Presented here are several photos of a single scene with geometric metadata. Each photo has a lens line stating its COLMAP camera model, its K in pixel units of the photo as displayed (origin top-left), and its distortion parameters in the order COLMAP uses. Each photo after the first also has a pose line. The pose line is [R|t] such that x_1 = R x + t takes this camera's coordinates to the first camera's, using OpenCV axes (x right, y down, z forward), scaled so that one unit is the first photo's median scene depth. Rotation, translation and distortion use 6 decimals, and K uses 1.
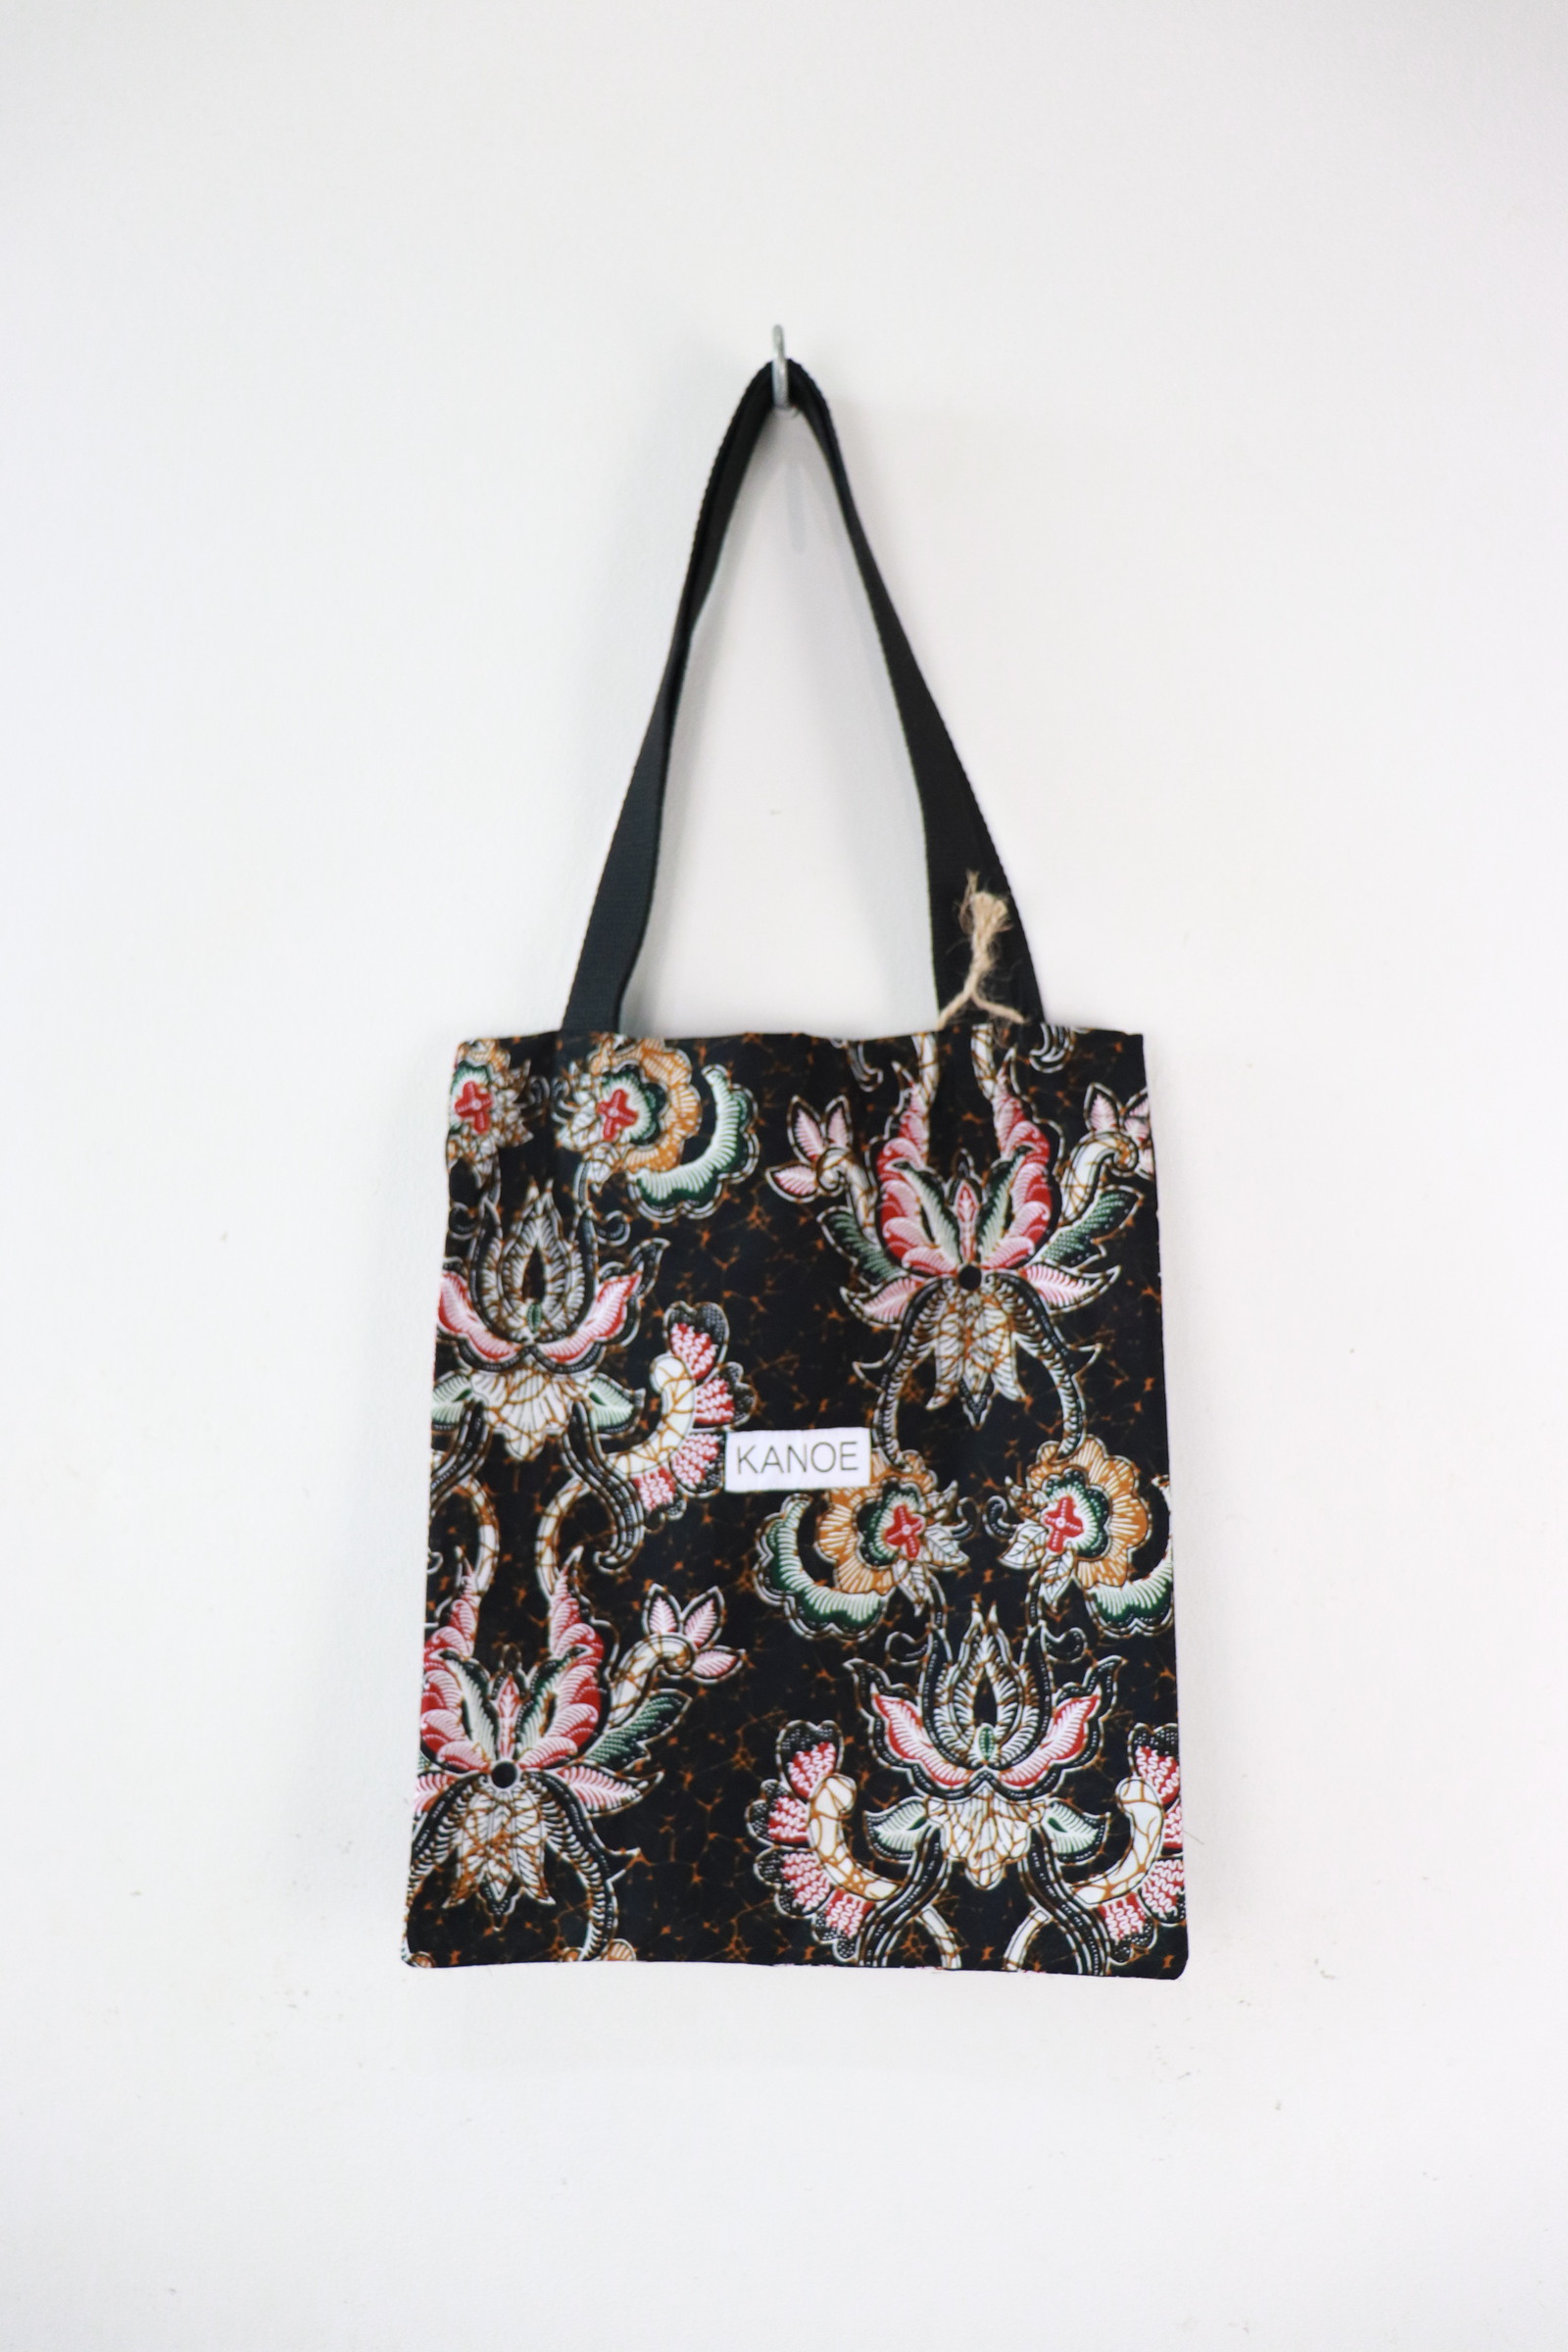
lens RADIAL K [[1979.9, 0, 747.5], [0, 1979.9, 1154.0], [0, 0, 1]] dist [-0.133046, 0.089372]
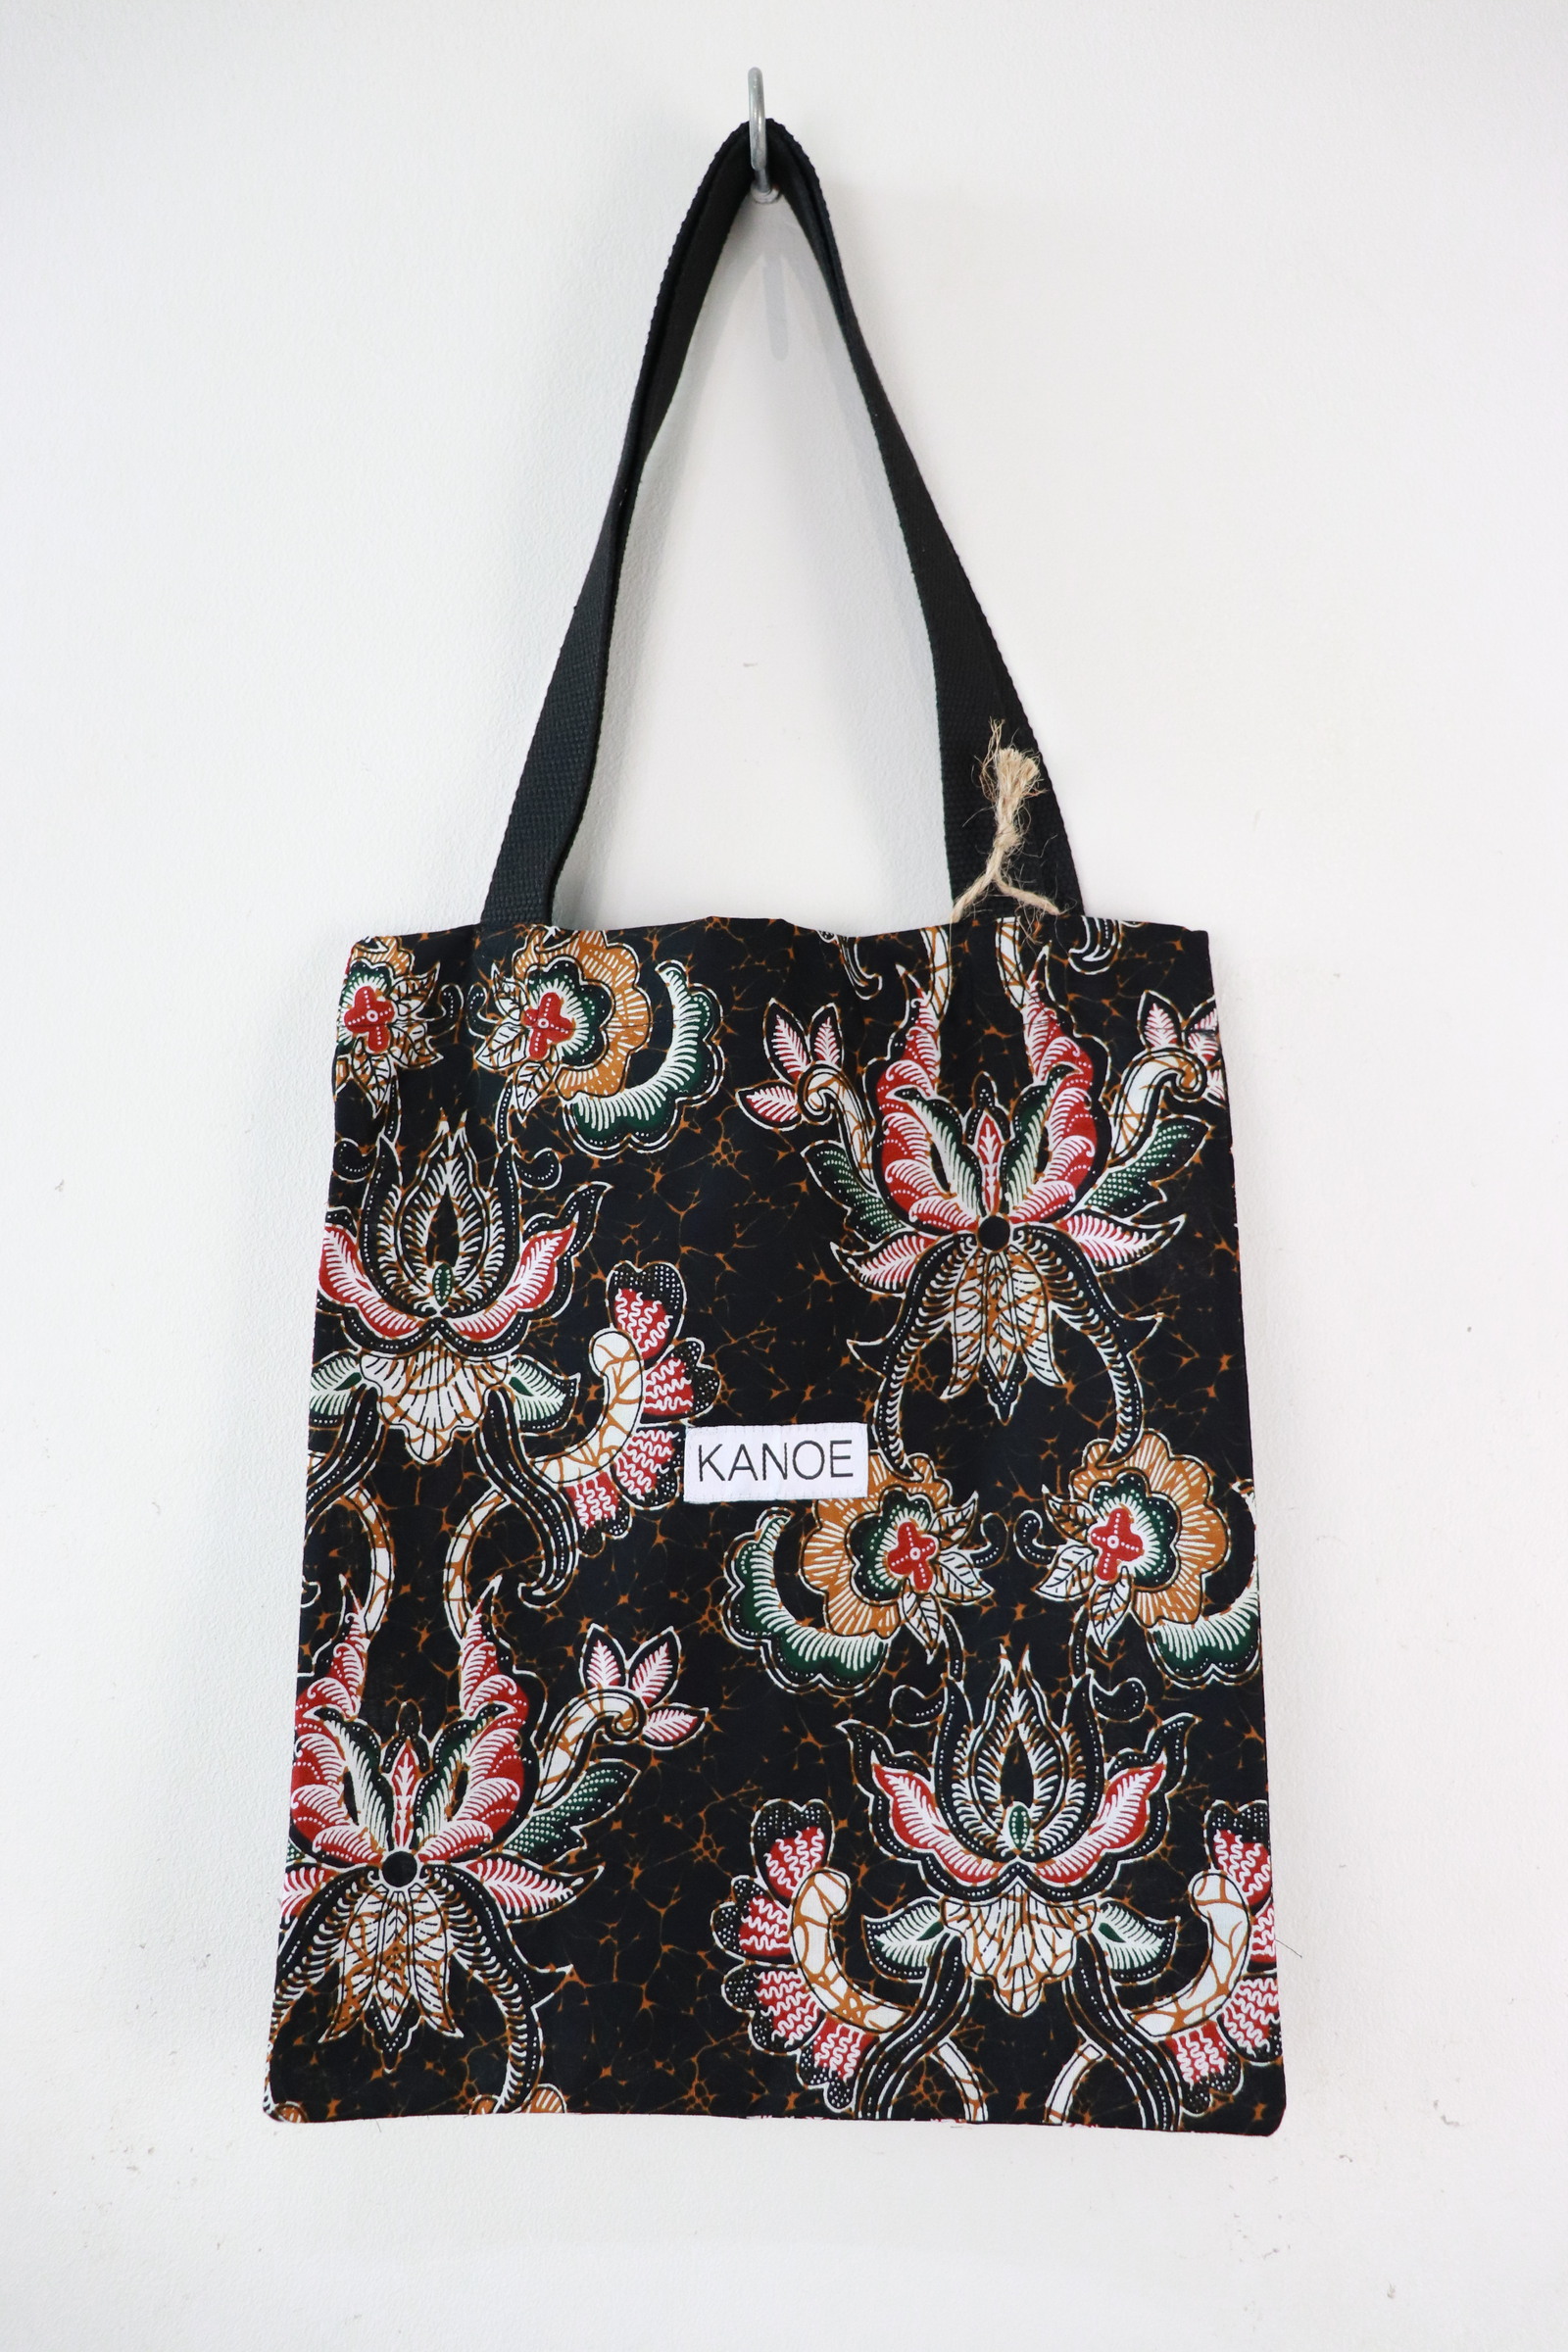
lens RADIAL K [[1979.9, 0, 772.8], [0, 1979.9, 1164.8], [0, 0, 1]] dist [-0.133046, 0.089372]
pose [[0.999895, 0.000416, 0.014474, 0.012723], [0.000117, 0.999323, -0.036795, 0.065638], [-0.014480, 0.036793, 0.999218, 0.213678]]
